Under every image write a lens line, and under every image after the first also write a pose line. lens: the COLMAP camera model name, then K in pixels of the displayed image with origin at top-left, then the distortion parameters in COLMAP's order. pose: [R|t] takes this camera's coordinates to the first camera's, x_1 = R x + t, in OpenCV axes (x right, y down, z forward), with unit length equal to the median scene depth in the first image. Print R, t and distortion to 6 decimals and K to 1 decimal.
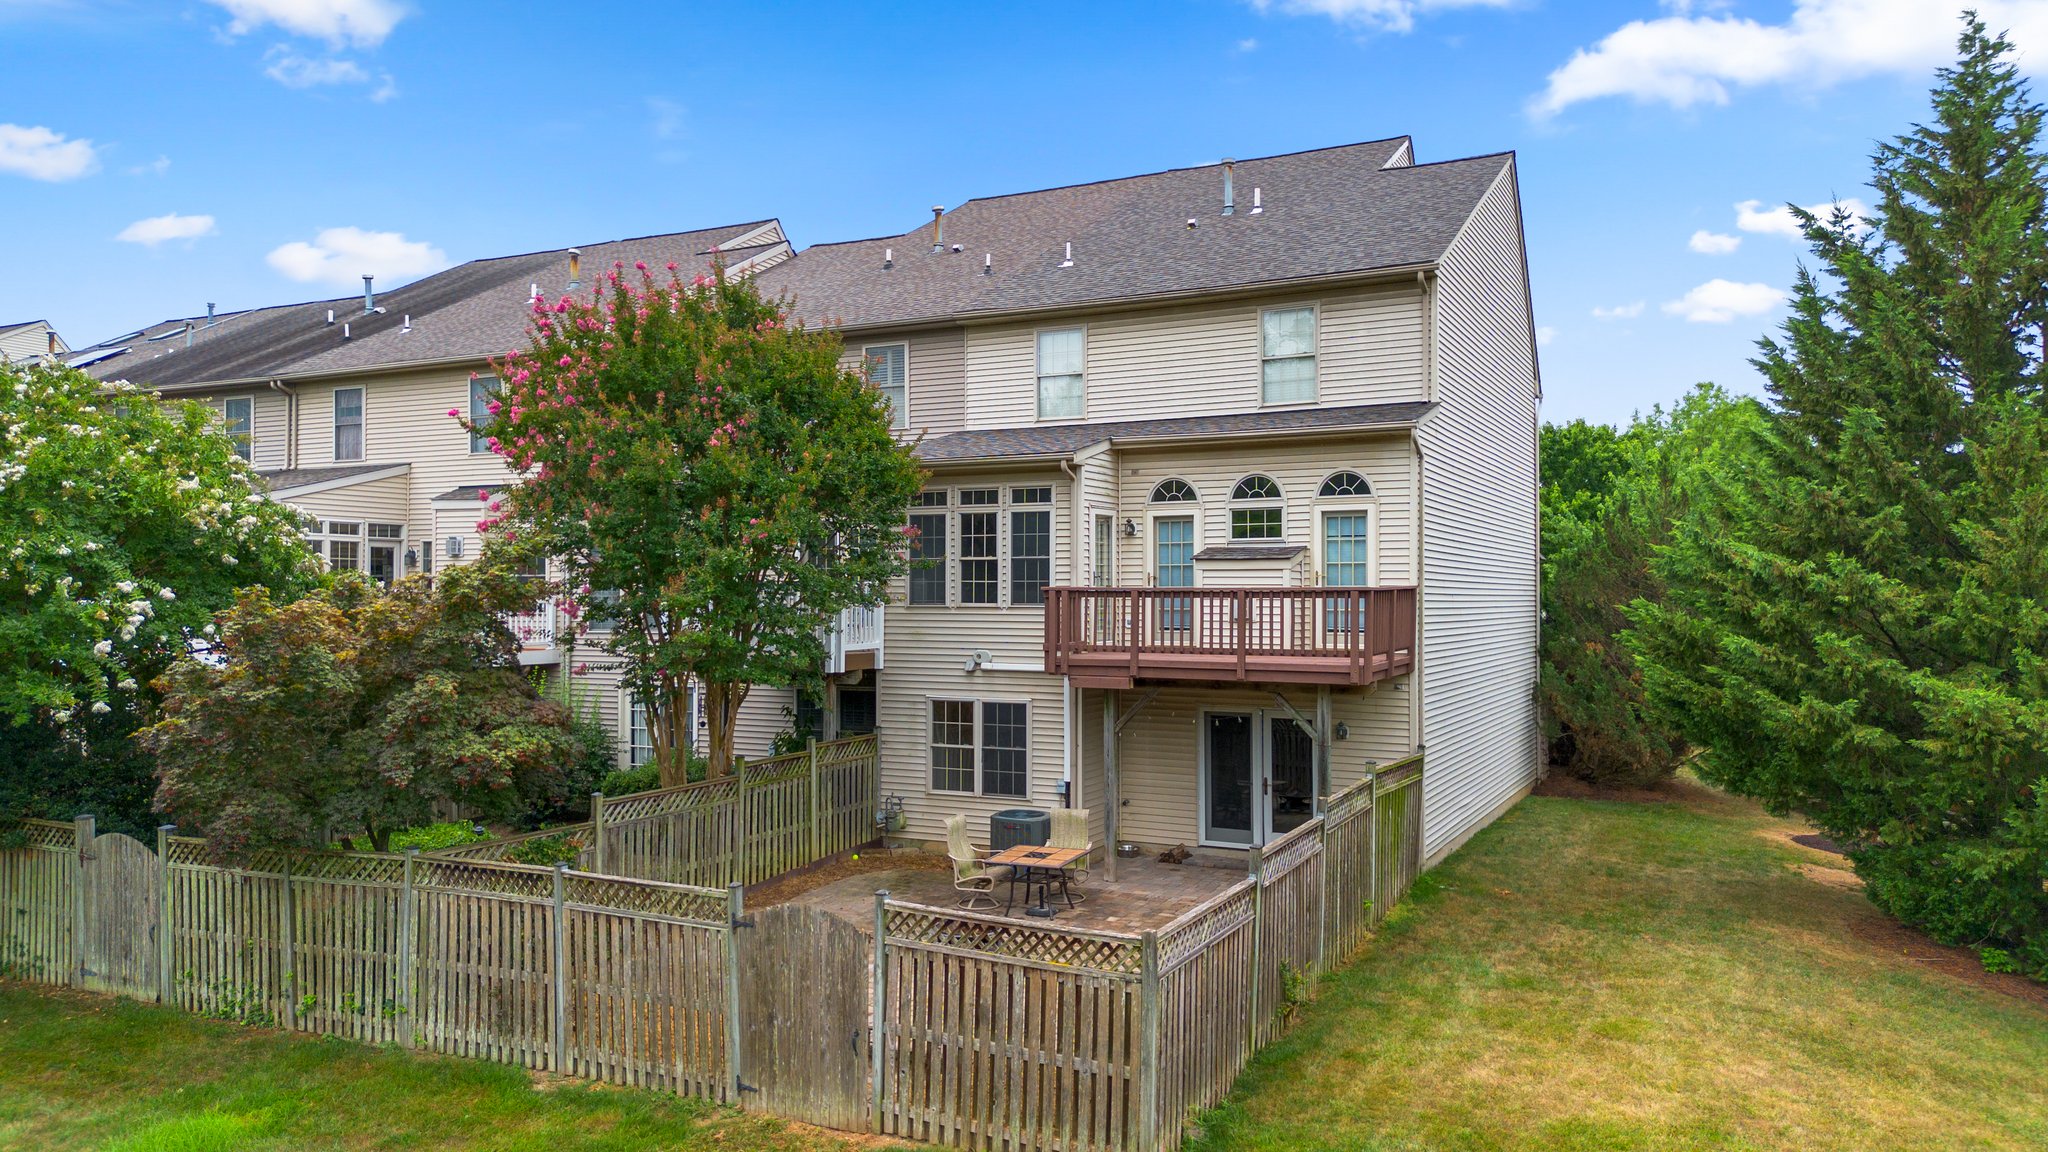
lens RADIAL K [[1451.1, 0, 1024.0], [0, 1451.1, 576.0], [0, 0, 1]] dist [0.105510, -0.121748]
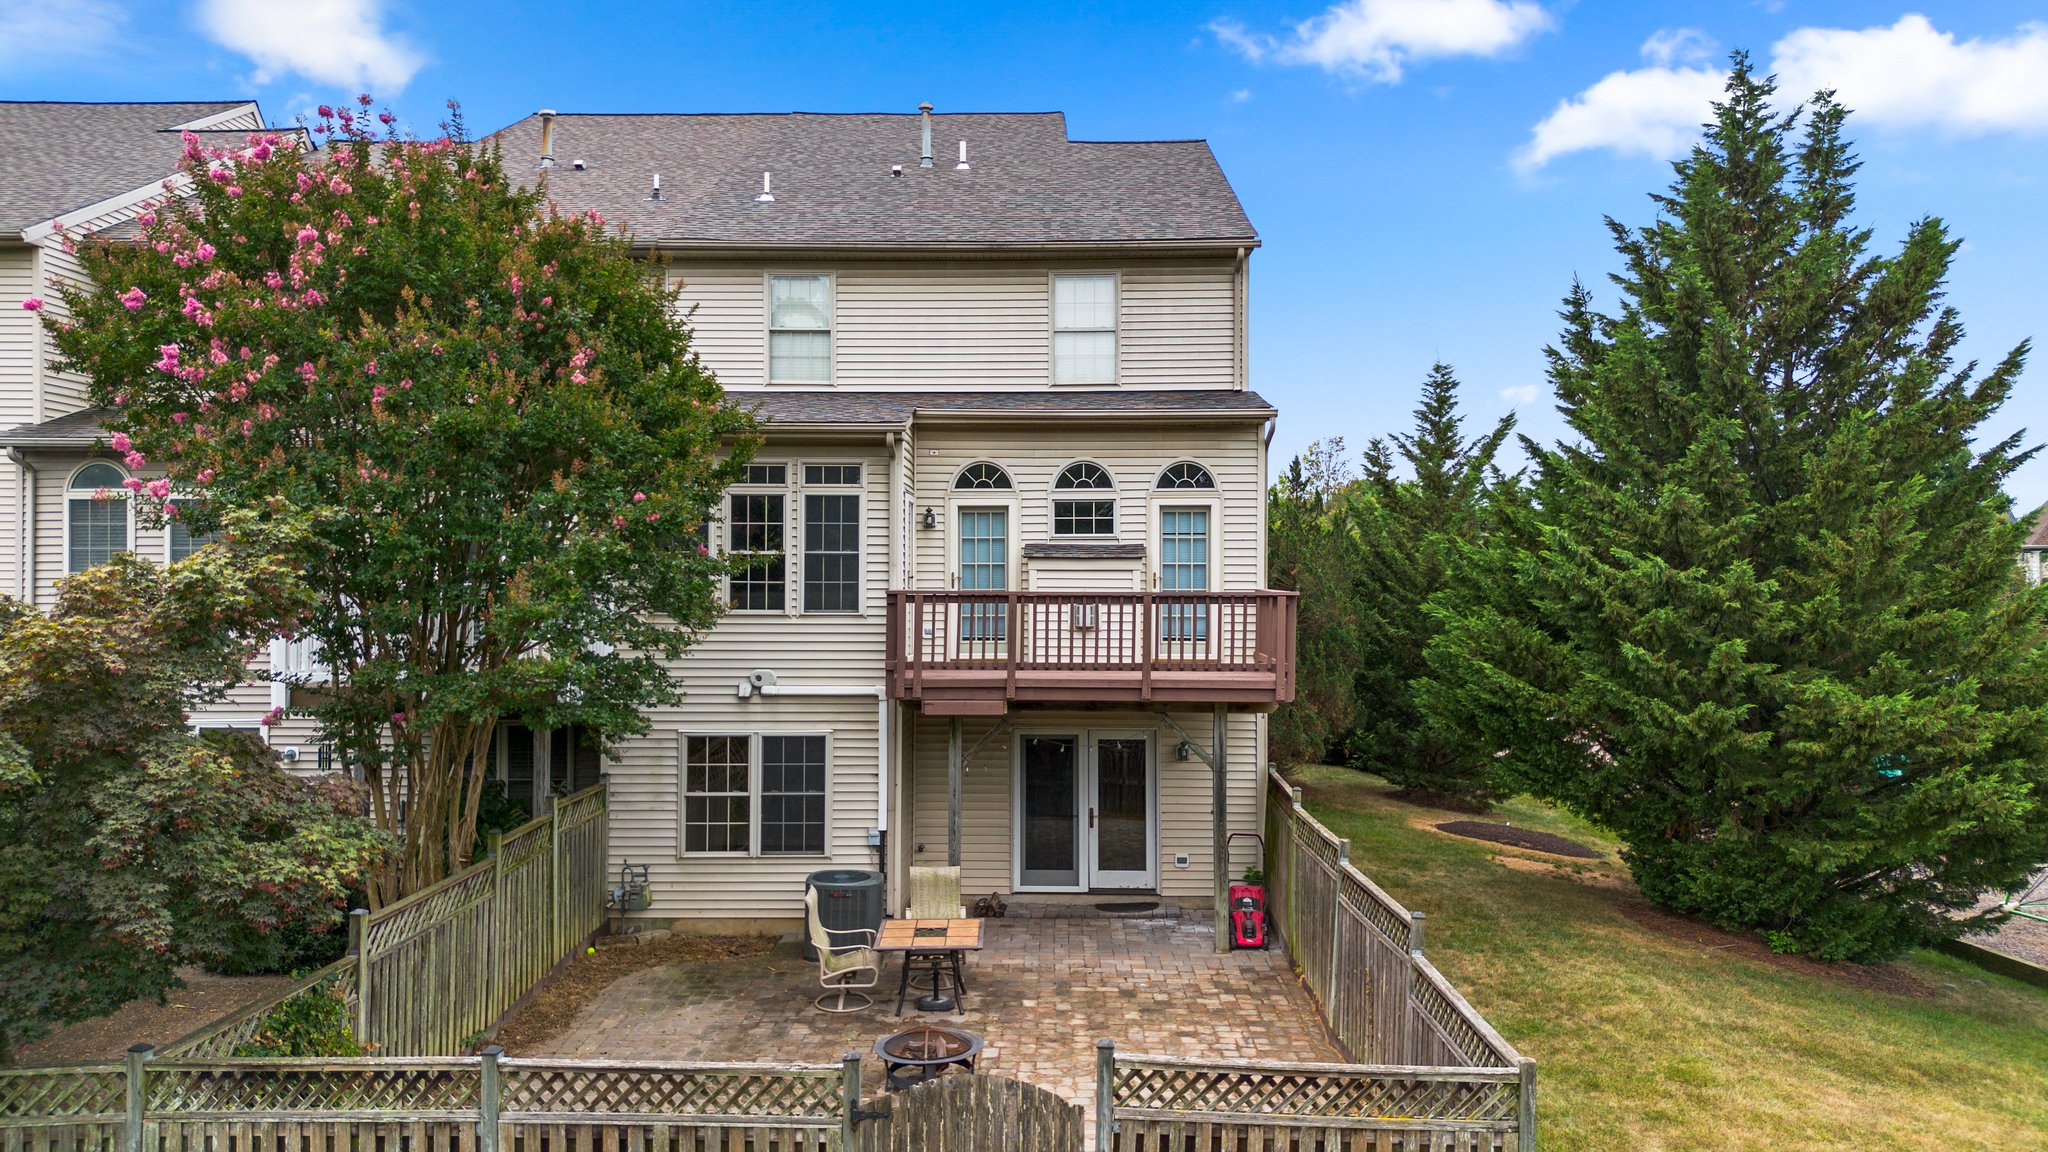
lens RADIAL K [[1451.1, 0, 1024.0], [0, 1451.1, 576.0], [0, 0, 1]] dist [0.105510, -0.121748]
pose [[0.897620, 0.006865, 0.440717, -0.255853], [-0.007499, 0.999972, -0.000305, -0.000420], [-0.440707, -0.003031, 0.897646, 0.237016]]
